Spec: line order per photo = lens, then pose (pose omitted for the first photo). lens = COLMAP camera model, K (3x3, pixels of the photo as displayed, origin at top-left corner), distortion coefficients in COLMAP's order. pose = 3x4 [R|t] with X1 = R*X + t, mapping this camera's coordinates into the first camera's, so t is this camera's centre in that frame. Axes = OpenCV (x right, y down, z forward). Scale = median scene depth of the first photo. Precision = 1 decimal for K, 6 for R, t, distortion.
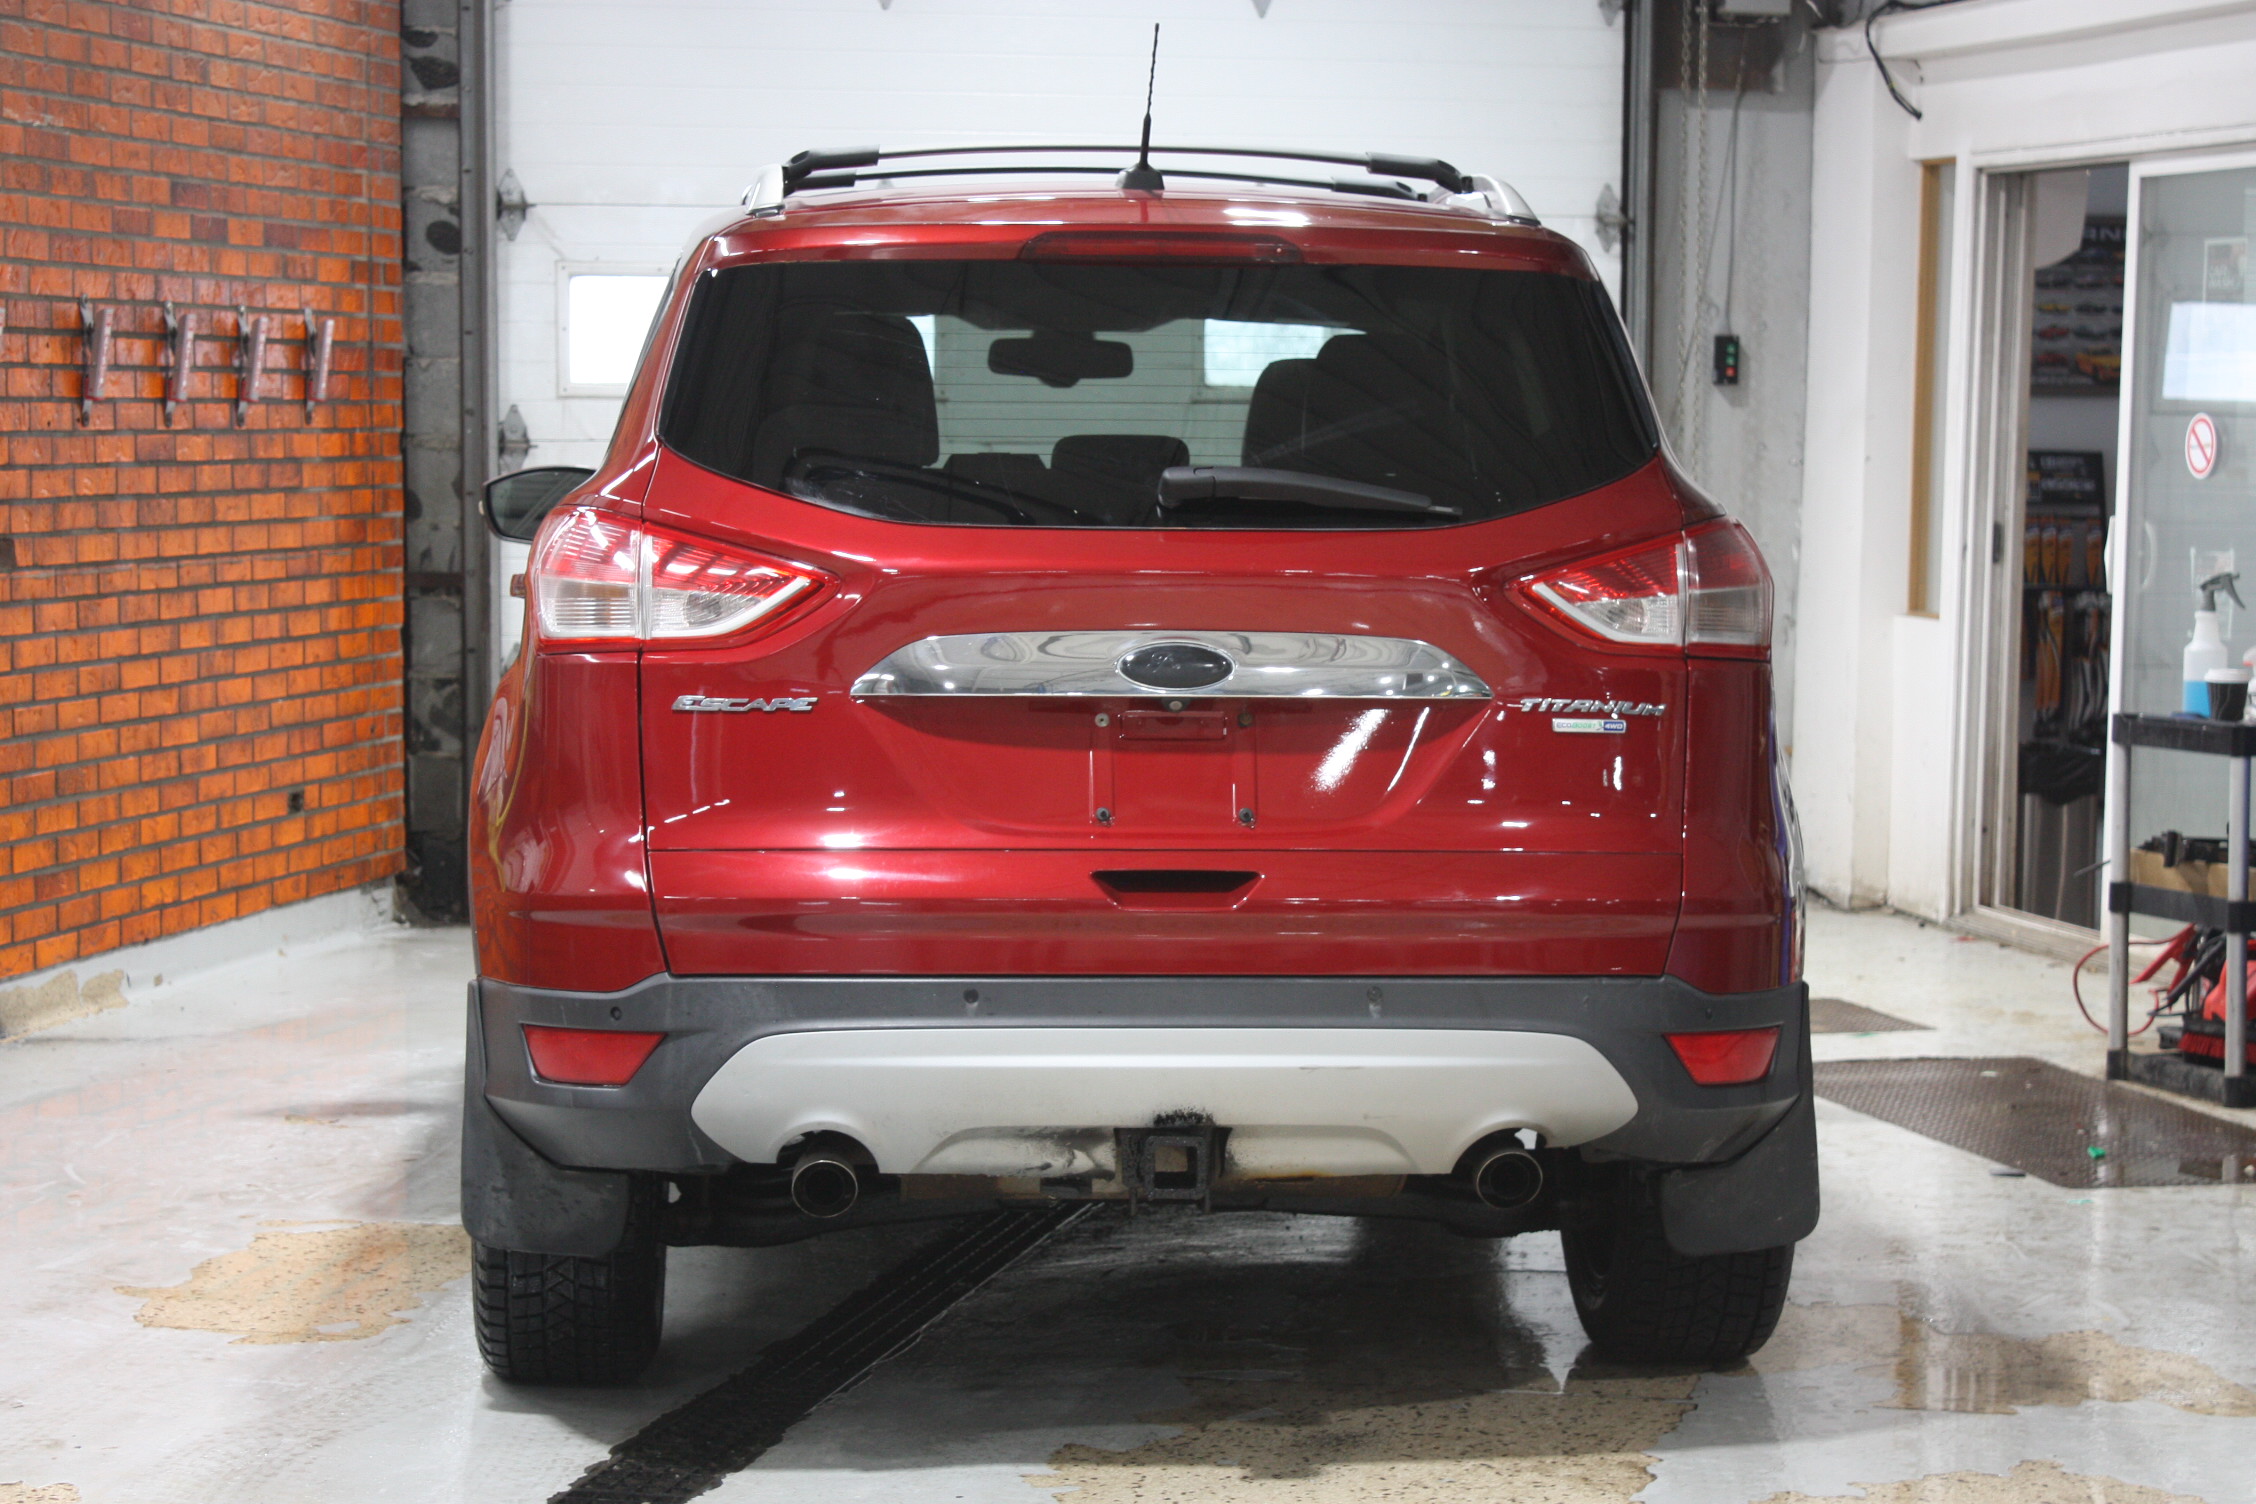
lens RADIAL K [[4812.9, 0, 1136.4], [0, 4812.9, 748.5], [0, 0, 1]] dist [0.045864, 0.000000]
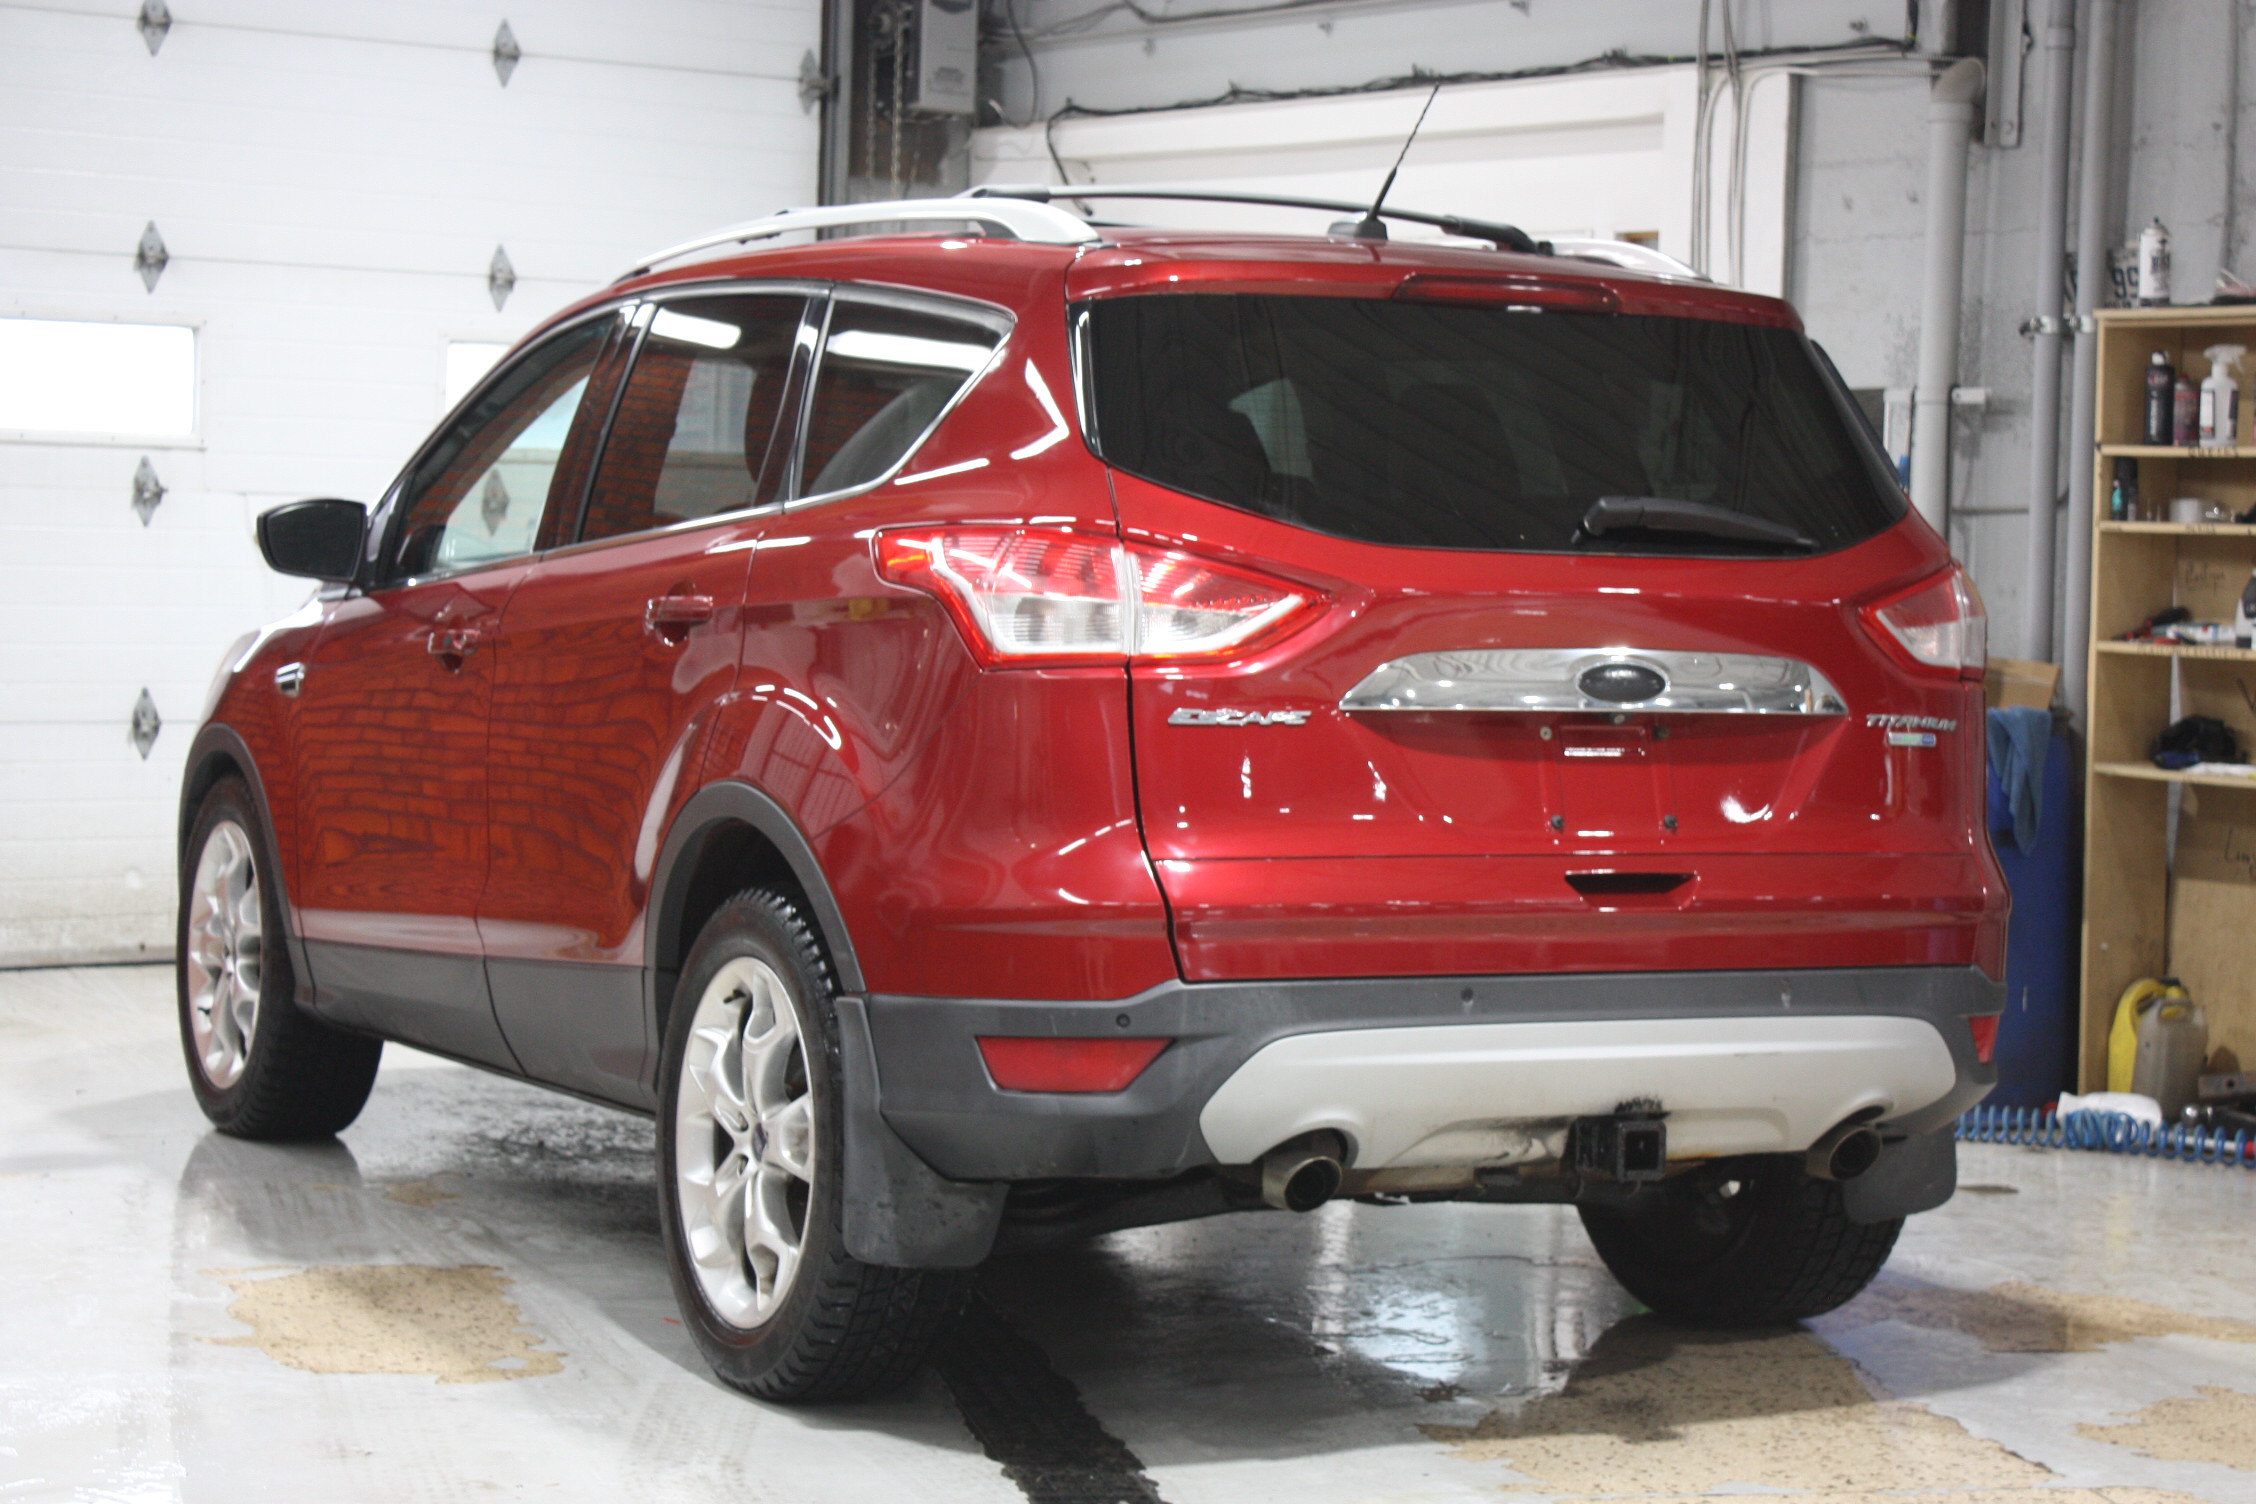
lens RADIAL K [[4472.5, 0, 1124.4], [0, 4472.5, 756.5], [0, 0, 1]] dist [0.116282, 0.000000]
pose [[0.913772, -0.002167, 0.406221, -0.485871], [0.007948, 0.999890, -0.012544, 0.010694], [-0.406149, 0.014691, 0.913689, 0.131765]]
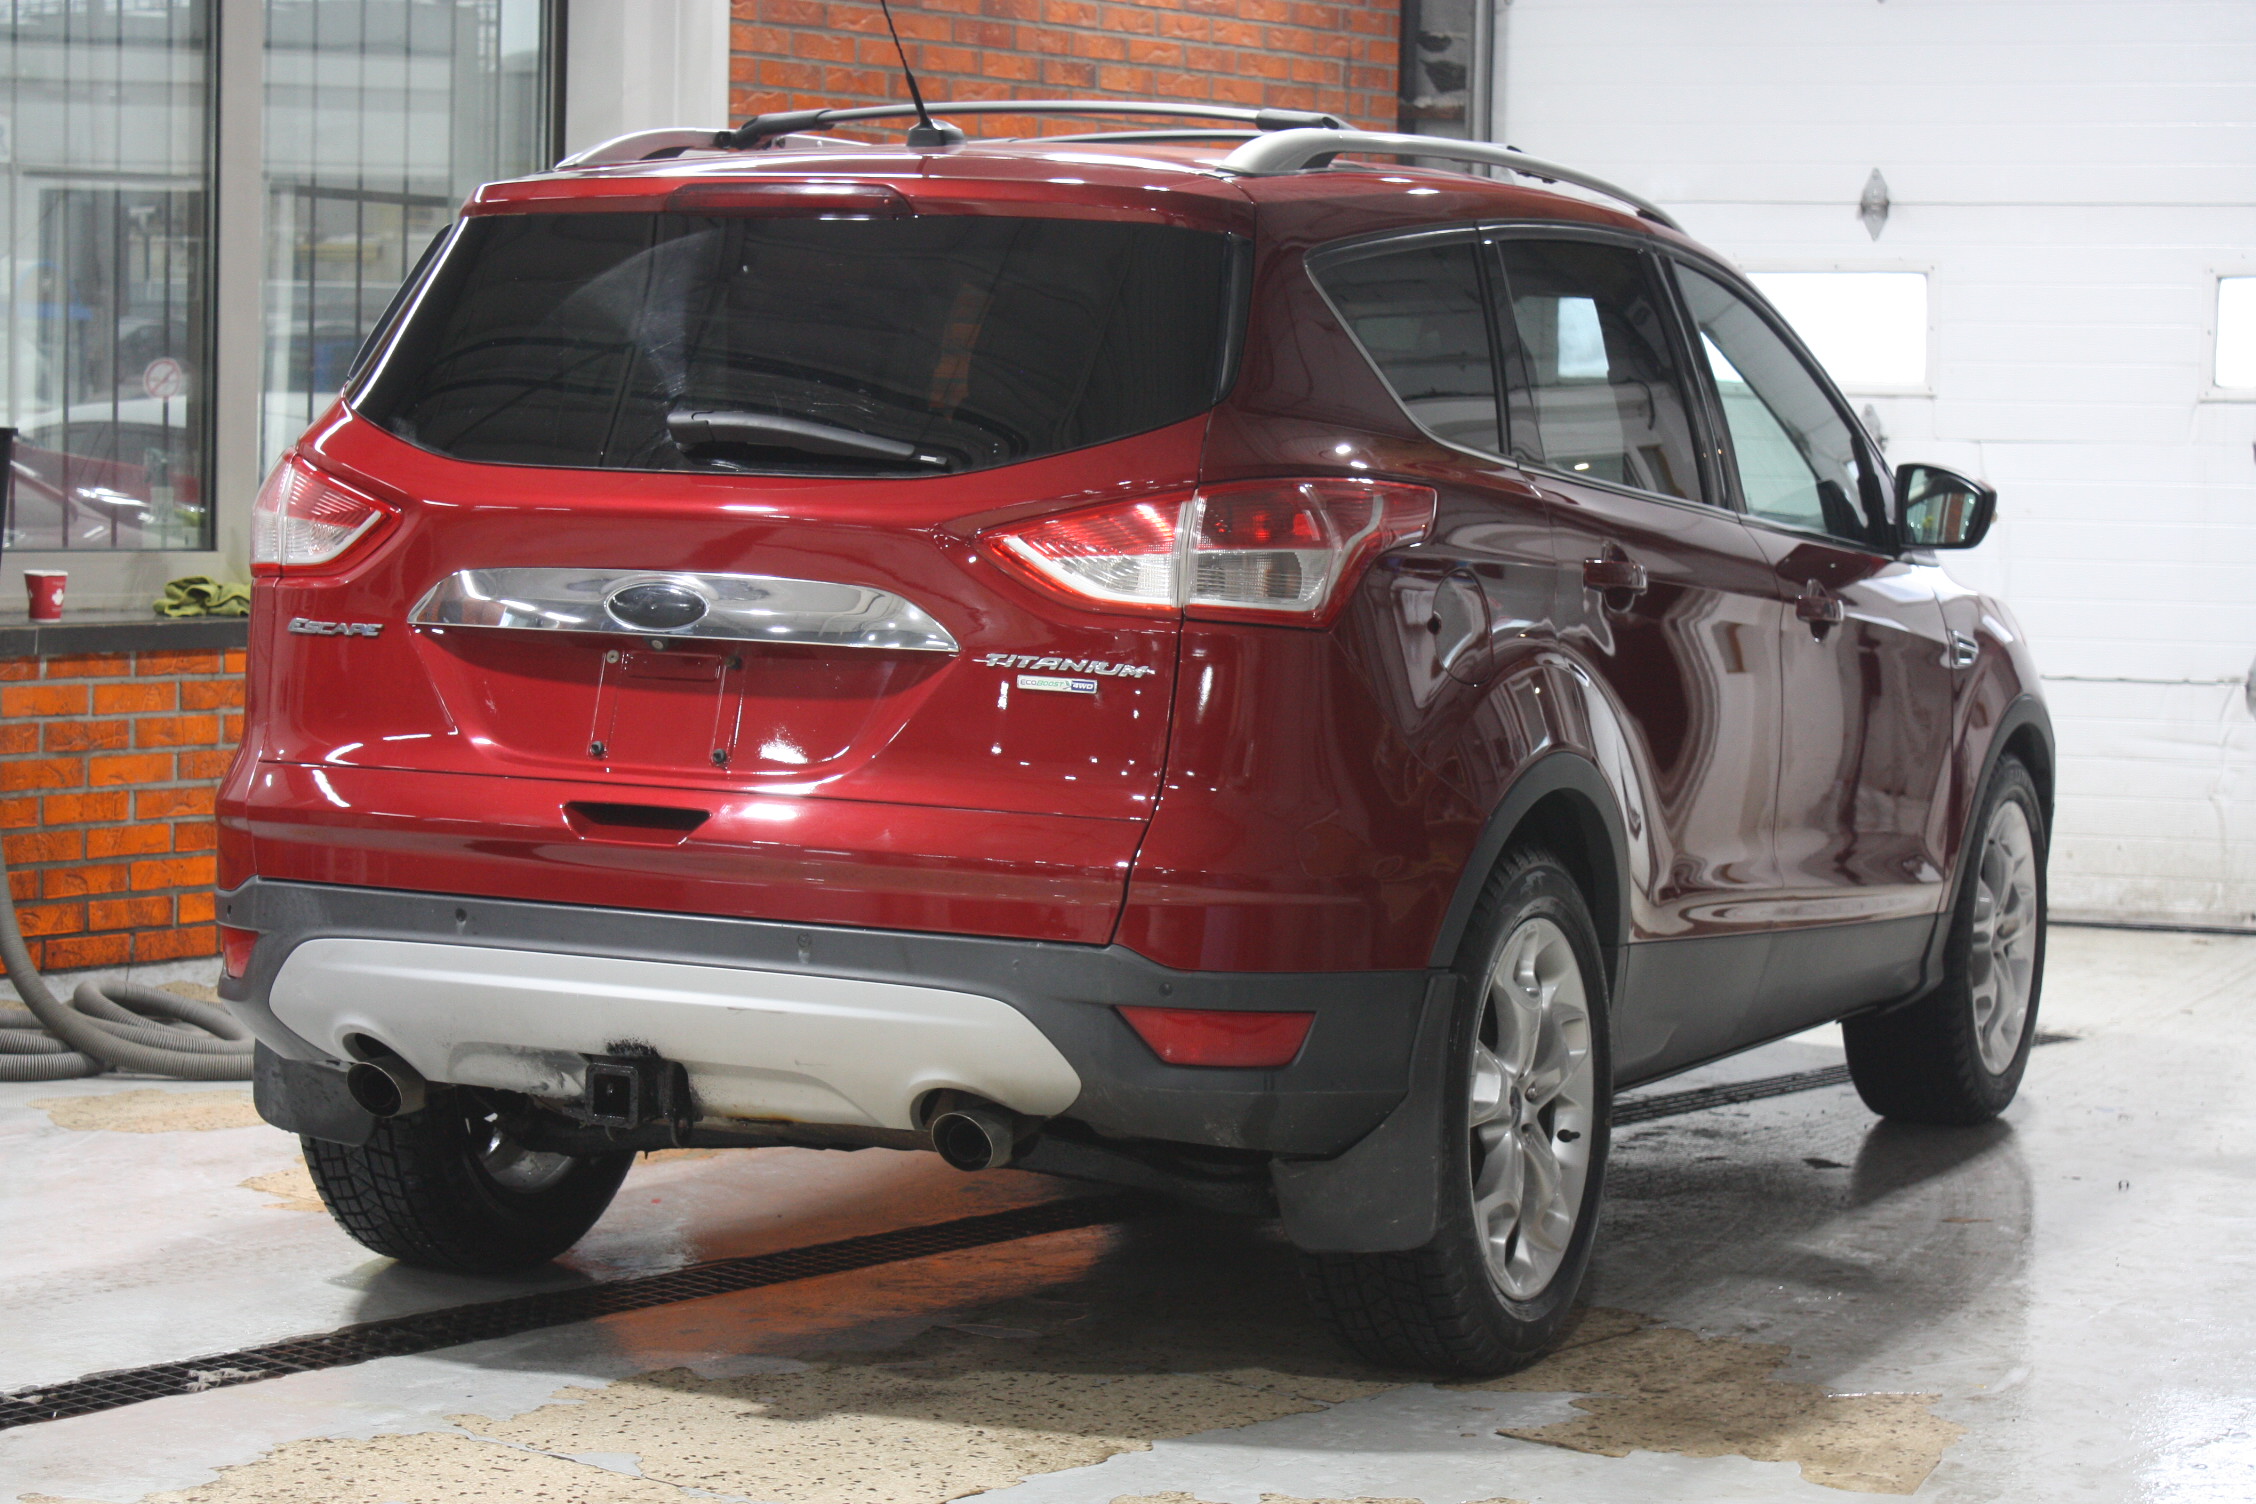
lens RADIAL K [[4577.0, 0, 1119.9], [0, 4577.0, 749.2], [0, 0, 1]] dist [0.099193, 0.000000]
pose [[0.877823, 0.050232, -0.476344, 0.544504], [-0.051804, 0.998609, 0.009840, -0.001414], [0.476175, 0.016038, 0.879204, 0.190109]]
